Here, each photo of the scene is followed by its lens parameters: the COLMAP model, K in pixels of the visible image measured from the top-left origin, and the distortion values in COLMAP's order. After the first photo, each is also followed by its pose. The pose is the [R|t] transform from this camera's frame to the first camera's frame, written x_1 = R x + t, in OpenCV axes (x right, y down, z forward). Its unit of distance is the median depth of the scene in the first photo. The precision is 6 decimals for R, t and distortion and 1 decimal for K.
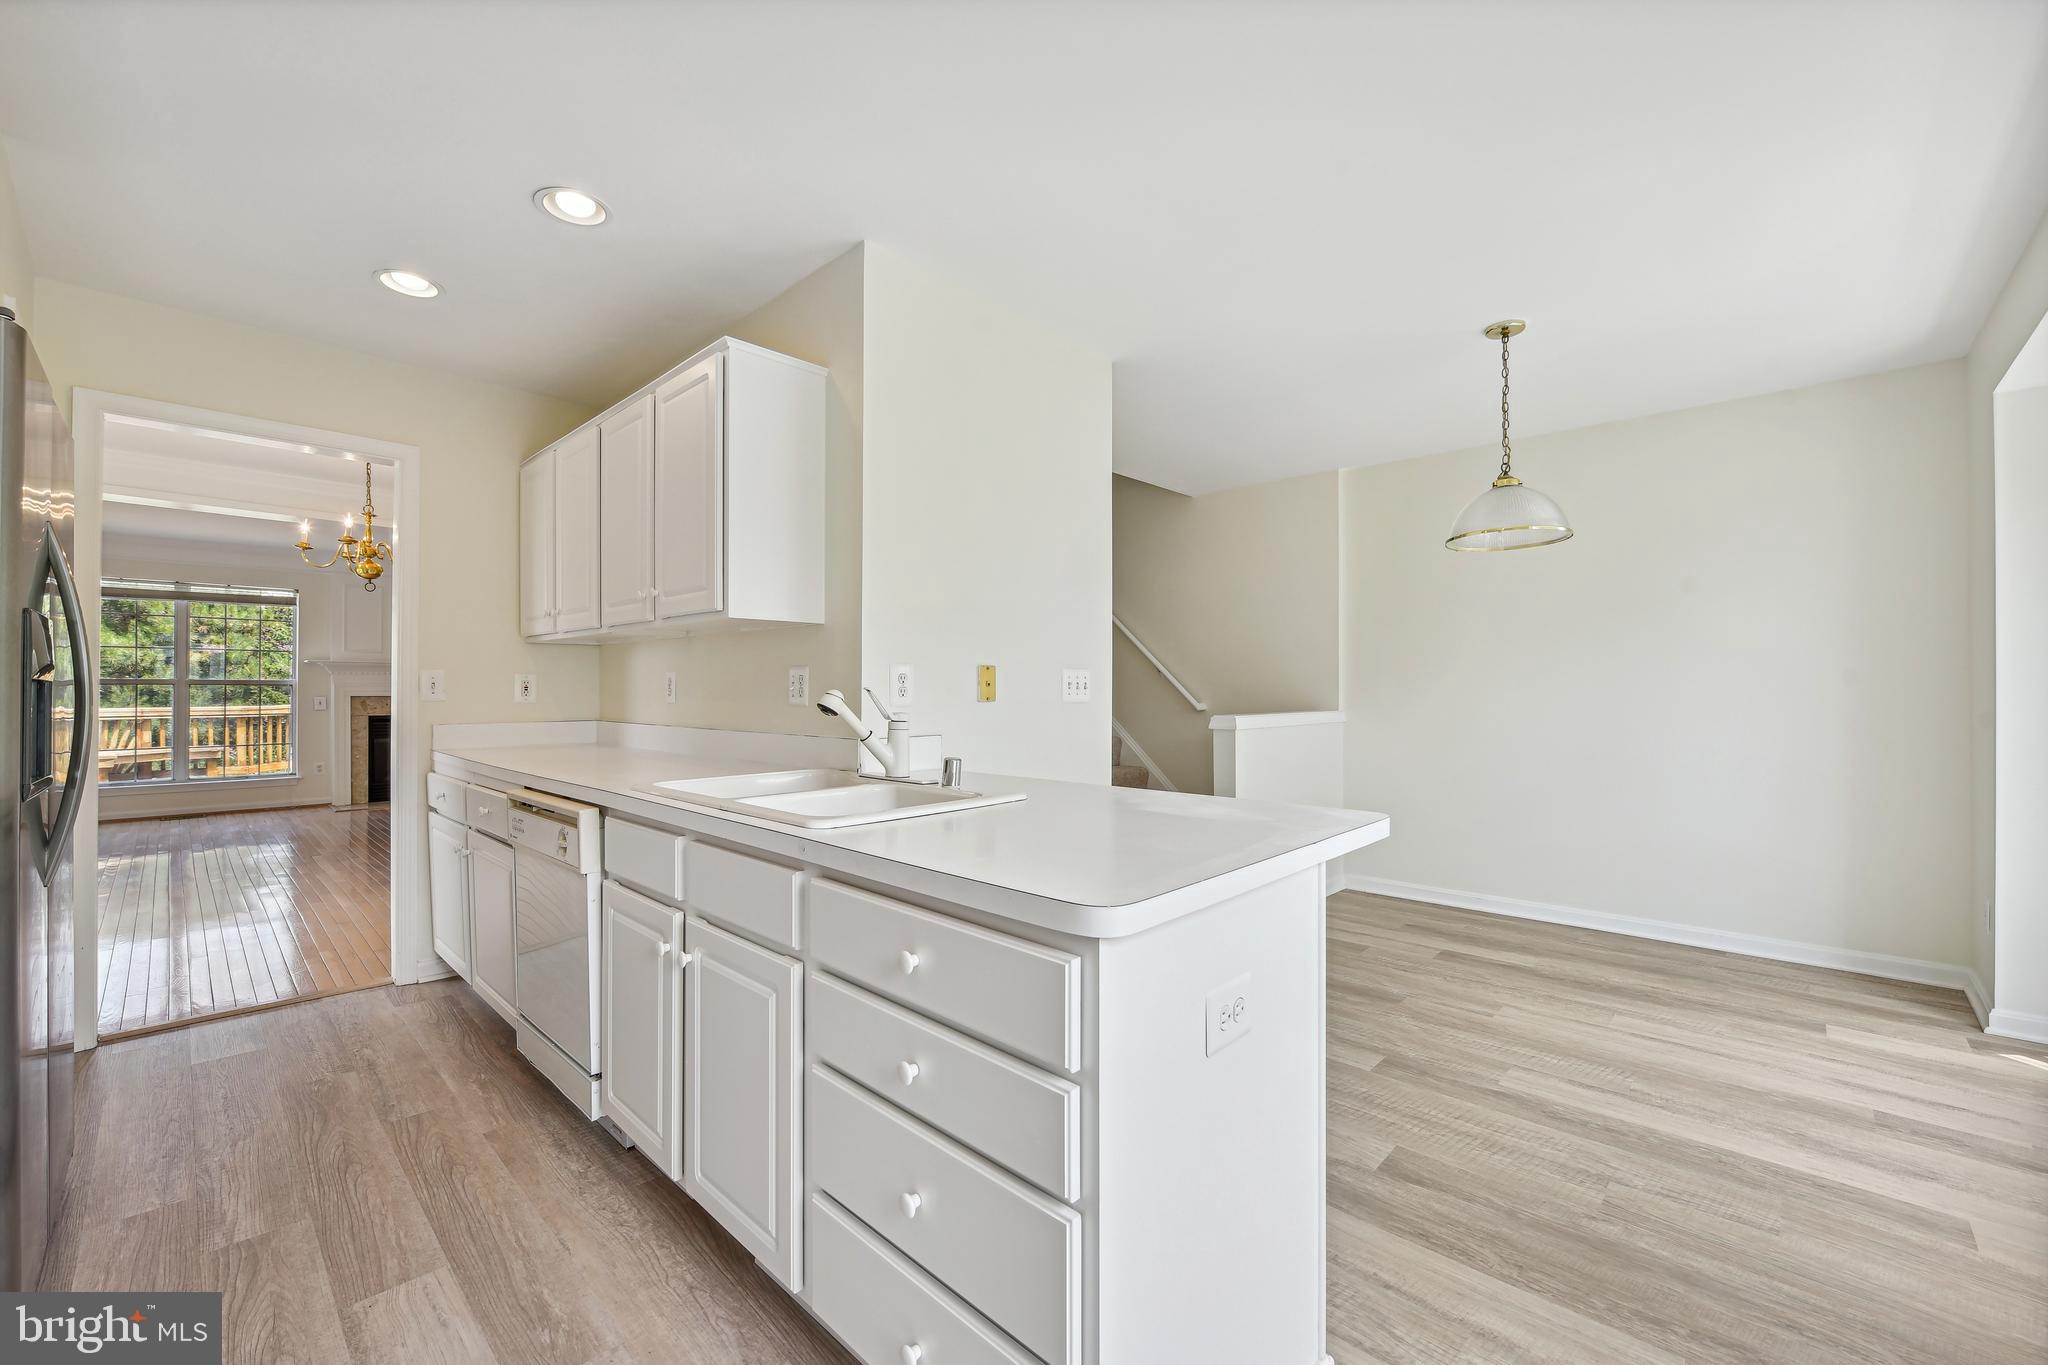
lens RADIAL K [[815.9, 0, 1033.6], [0, 815.9, 685.8], [0, 0, 1]] dist [-0.001141, -0.000414]
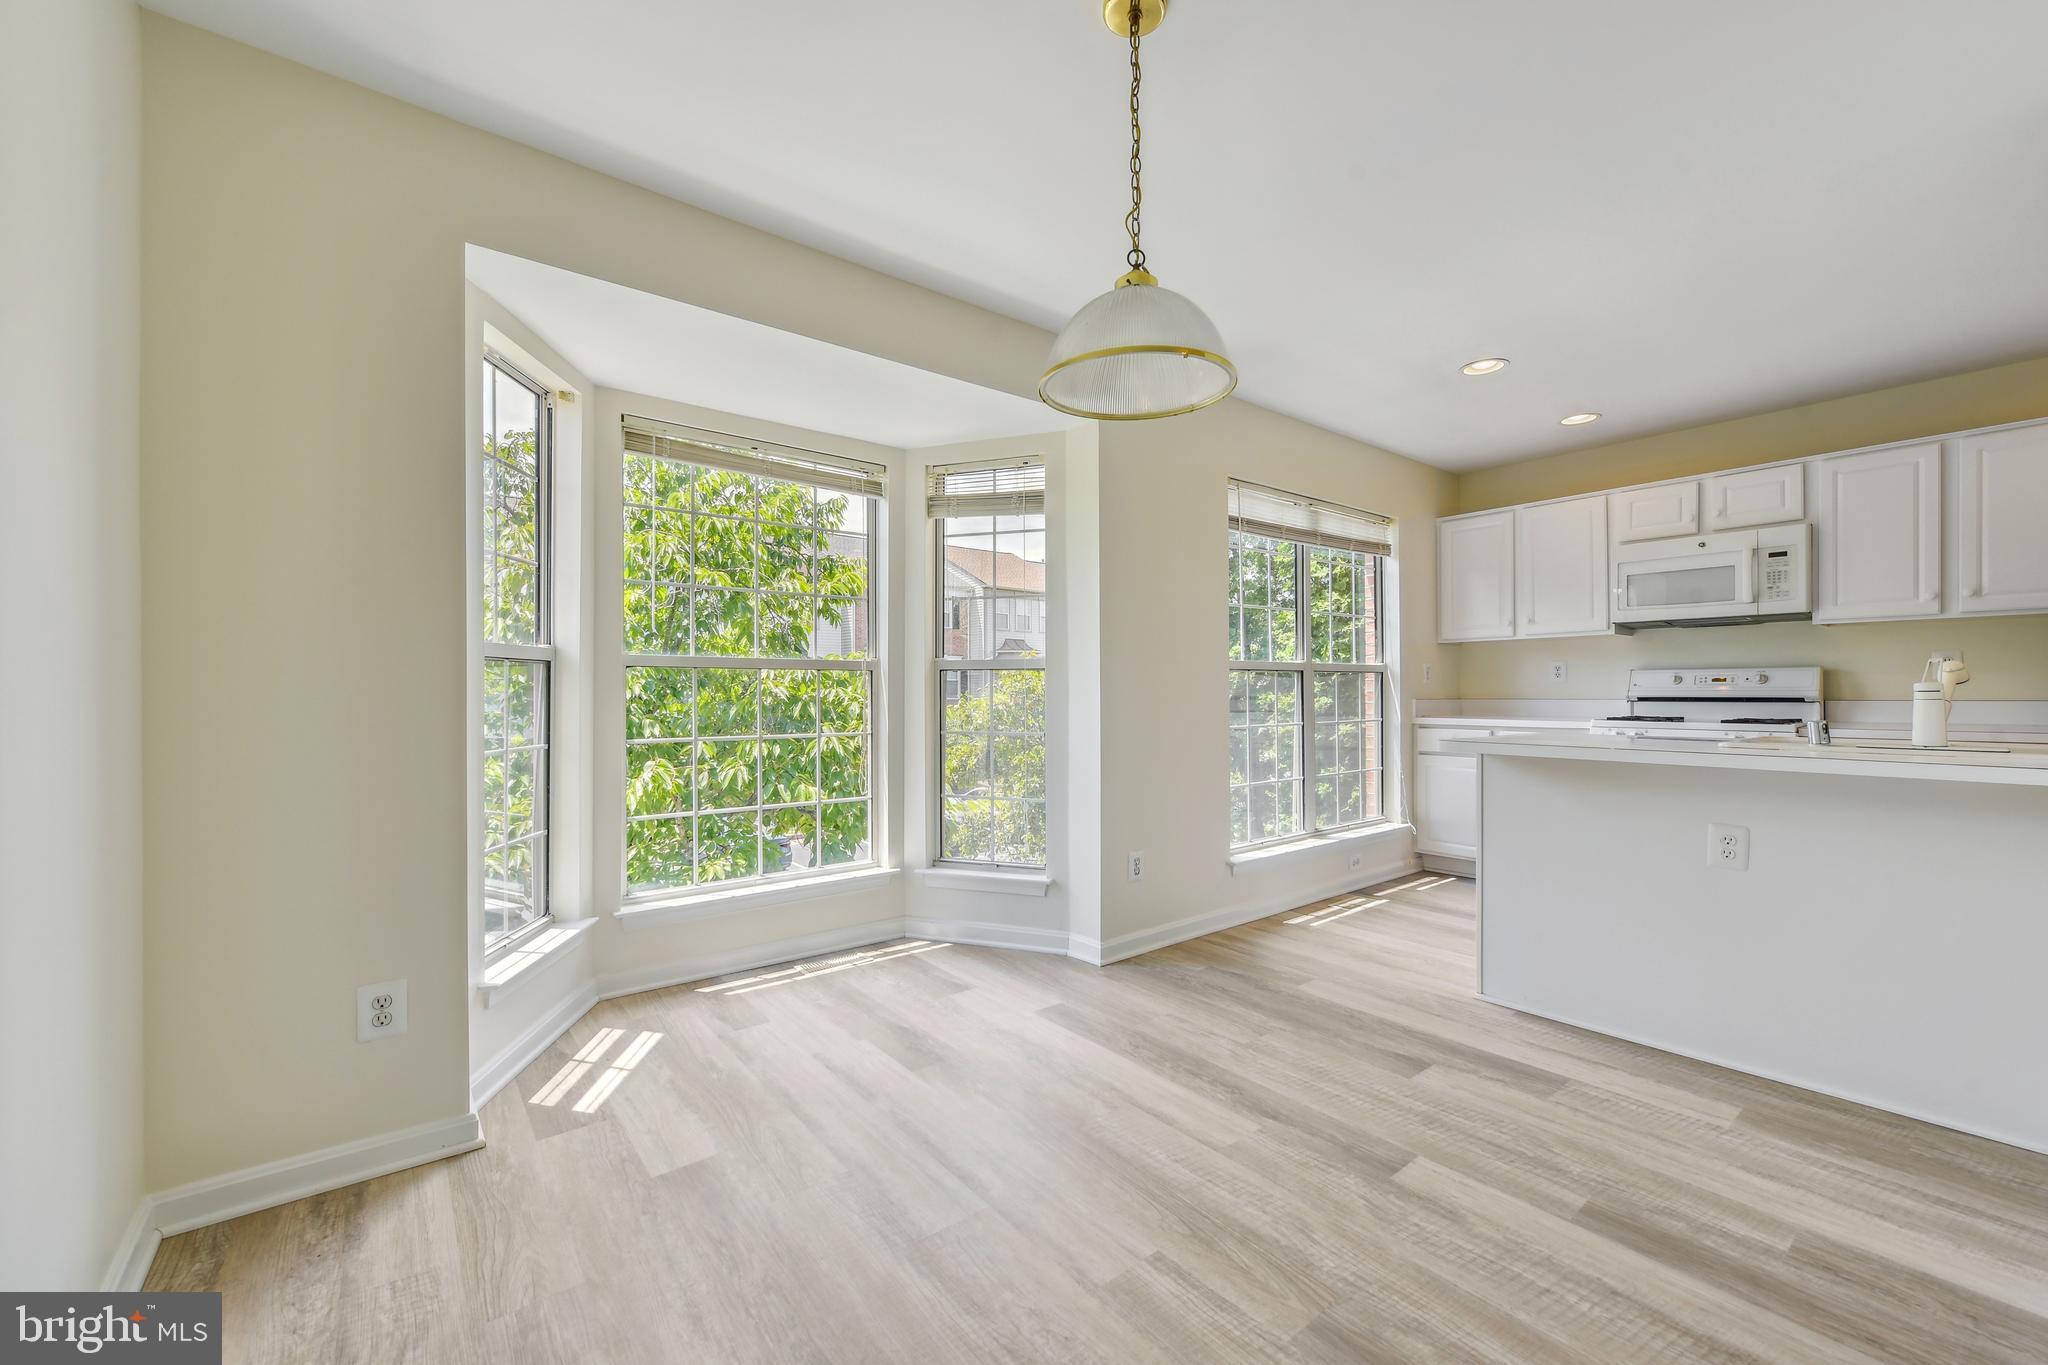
lens RADIAL K [[815.9, 0, 1033.6], [0, 815.9, 685.8], [0, 0, 1]] dist [-0.001141, -0.000414]
pose [[-0.989465, 0.004013, 0.144714, 0.578722], [0.002236, 0.999920, -0.012437, 0.035062], [-0.144752, -0.011983, -0.989395, 1.596728]]
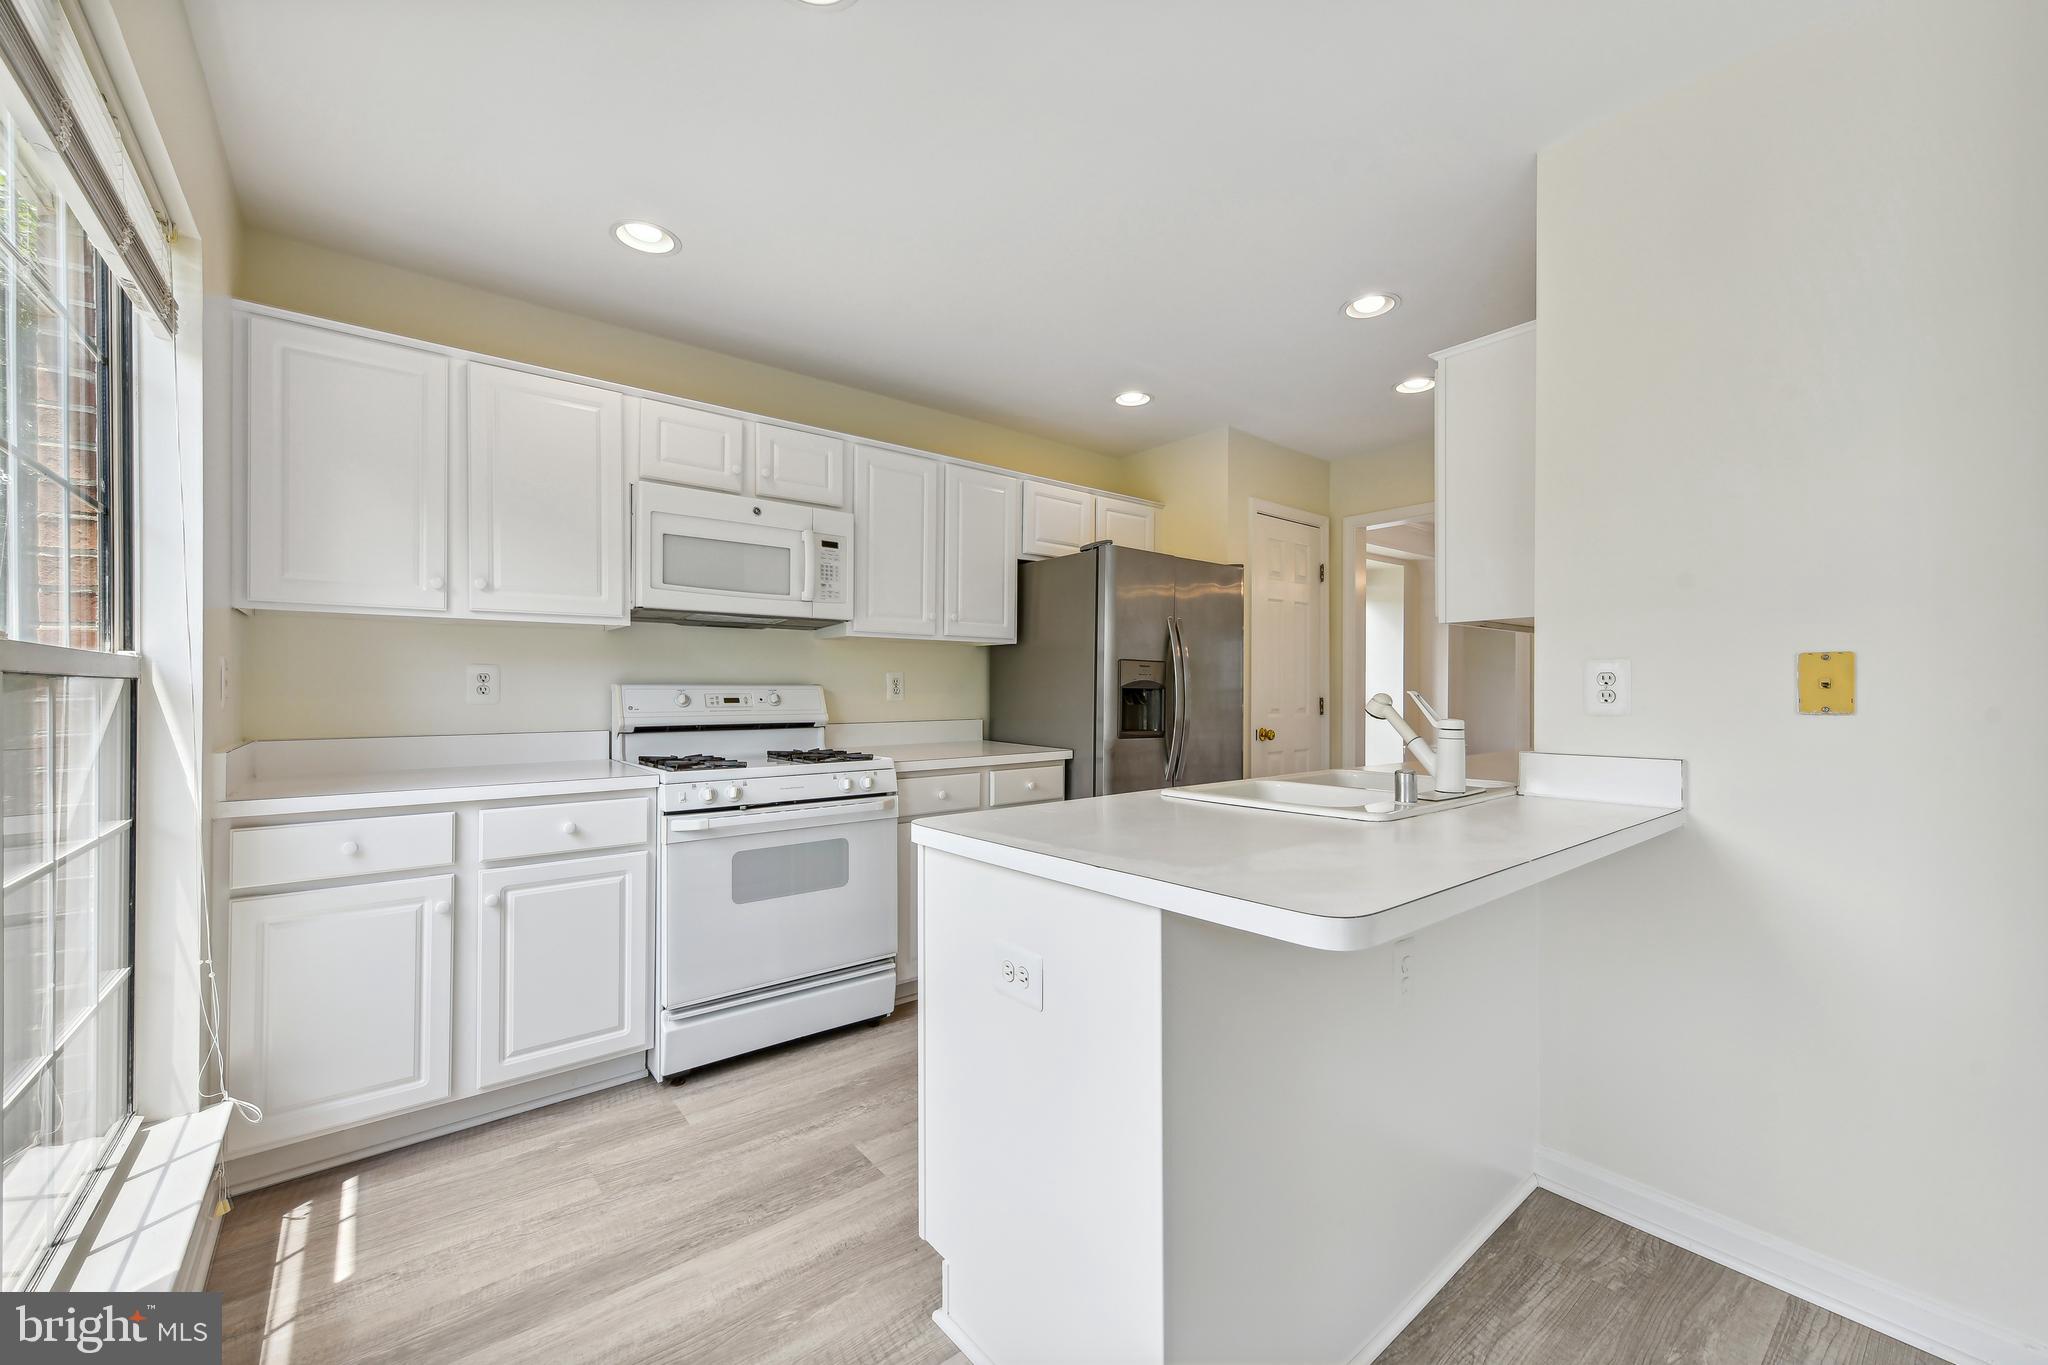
lens RADIAL K [[815.9, 0, 1033.6], [0, 815.9, 685.8], [0, 0, 1]] dist [-0.001141, -0.000414]
pose [[-0.136255, -0.001628, -0.990672, 0.577860], [0.008565, 0.999959, -0.002821, -0.004187], [0.990637, -0.008869, -0.136235, 0.486836]]
